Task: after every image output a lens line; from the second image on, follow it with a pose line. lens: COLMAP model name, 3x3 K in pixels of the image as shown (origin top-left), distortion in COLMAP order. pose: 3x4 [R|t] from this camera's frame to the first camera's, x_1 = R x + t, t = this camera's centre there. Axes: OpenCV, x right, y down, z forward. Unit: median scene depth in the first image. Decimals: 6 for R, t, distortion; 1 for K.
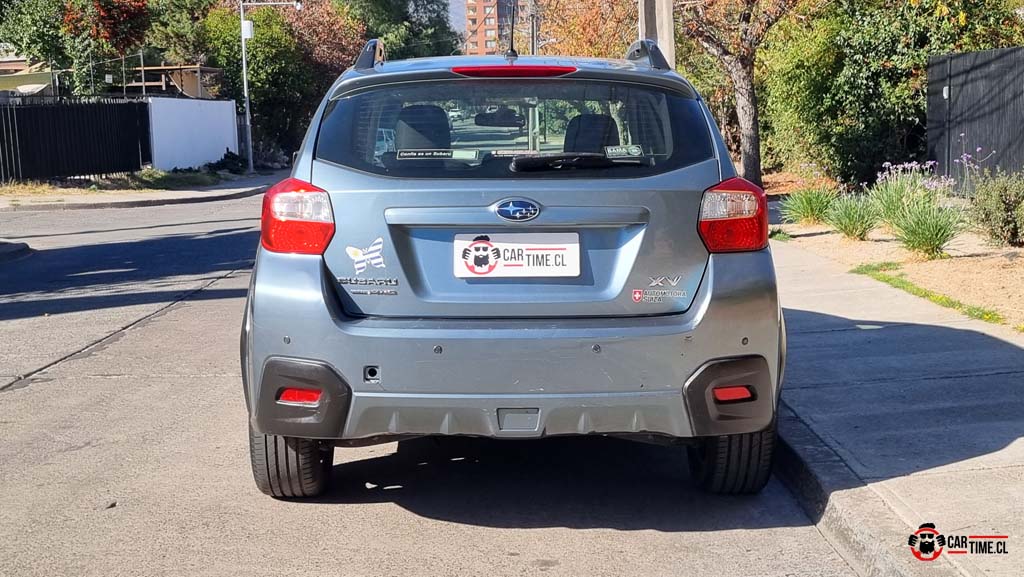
lens RADIAL K [[1350.9, 0, 512.0], [0, 1350.9, 288.5], [0, 0, 1]] dist [0.036793, 0.010099]
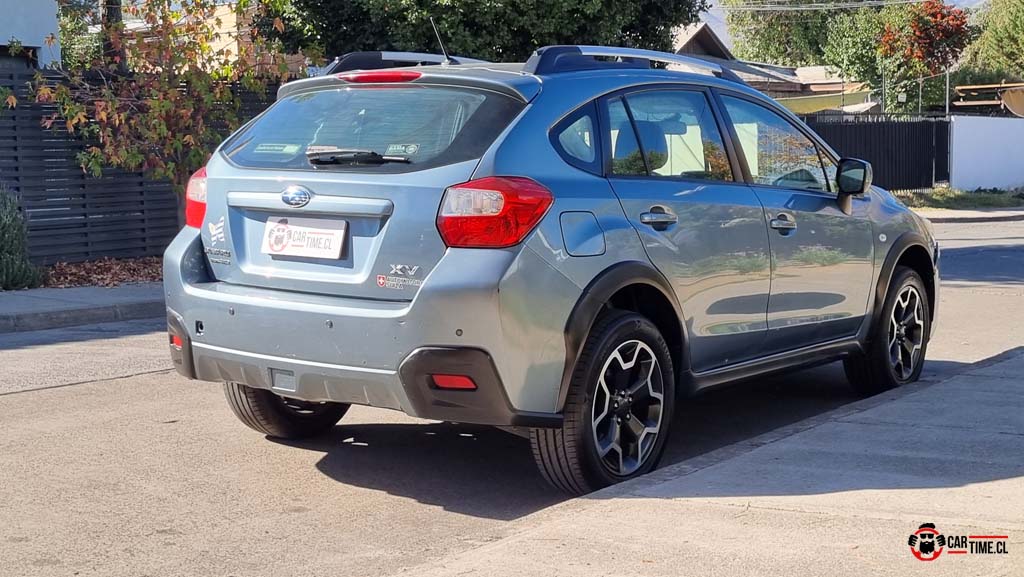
lens RADIAL K [[1350.9, 0, 512.0], [0, 1350.9, 288.5], [0, 0, 1]] dist [0.036793, 0.010099]
pose [[0.791637, 0.079037, -0.605858, 0.752894], [-0.088118, 0.996000, 0.014794, -0.012633], [0.604604, 0.041675, 0.795435, 0.178043]]
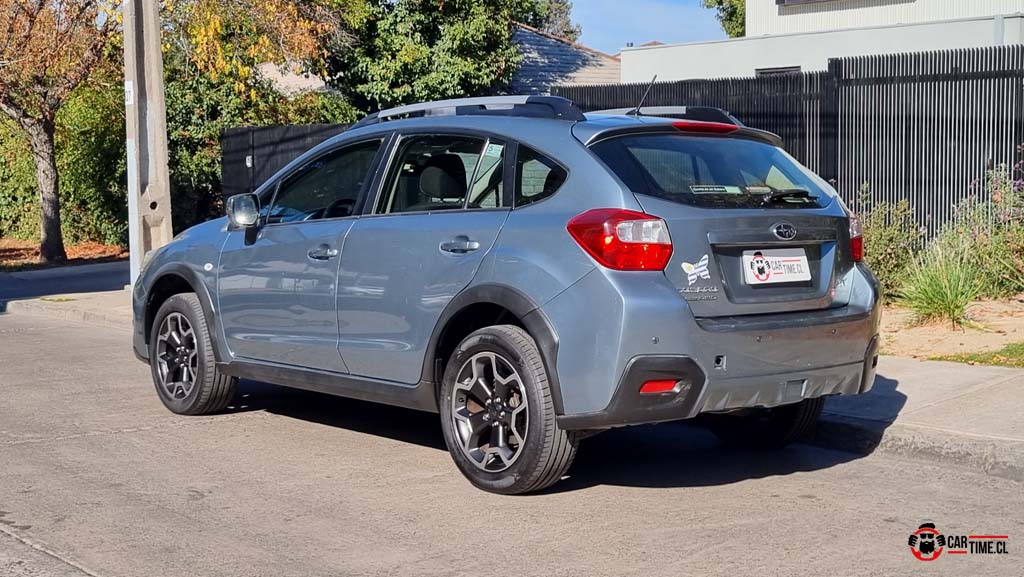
lens RADIAL K [[1350.9, 0, 512.0], [0, 1350.9, 288.5], [0, 0, 1]] dist [0.036793, 0.010099]
pose [[0.777748, -0.036760, 0.627501, -0.921485], [0.070119, 0.997132, -0.028494, 0.015237], [-0.624653, 0.066161, 0.778094, 0.120245]]
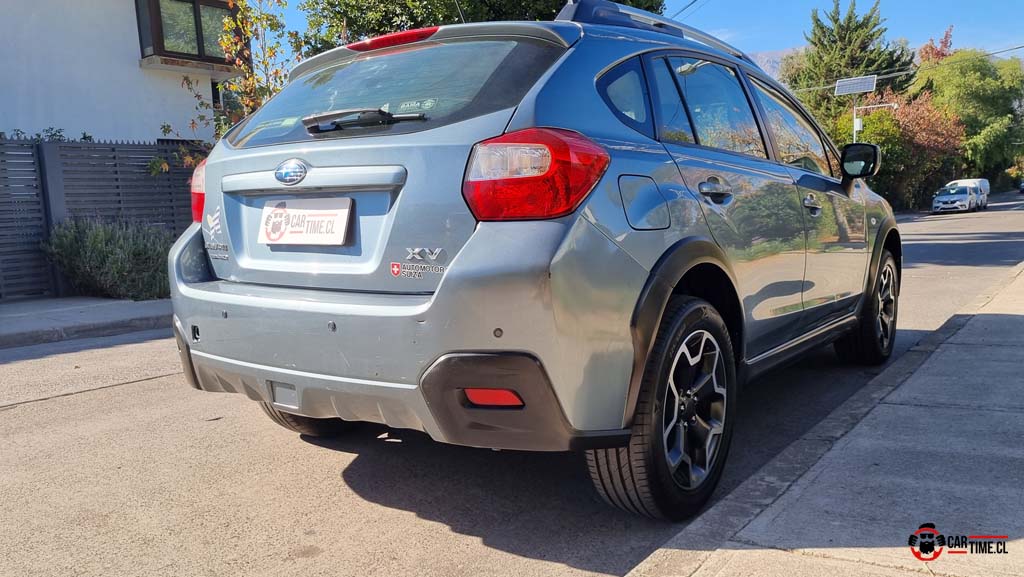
lens RADIAL K [[777.7, 0, 509.9], [0, 777.7, 290.6], [0, 0, 1]] dist [0.027631, -0.002700]
pose [[0.795073, 0.052639, -0.604225, 0.405886], [-0.051439, 0.998490, 0.019300, 0.004926], [0.604328, 0.015736, 0.796580, 0.584550]]
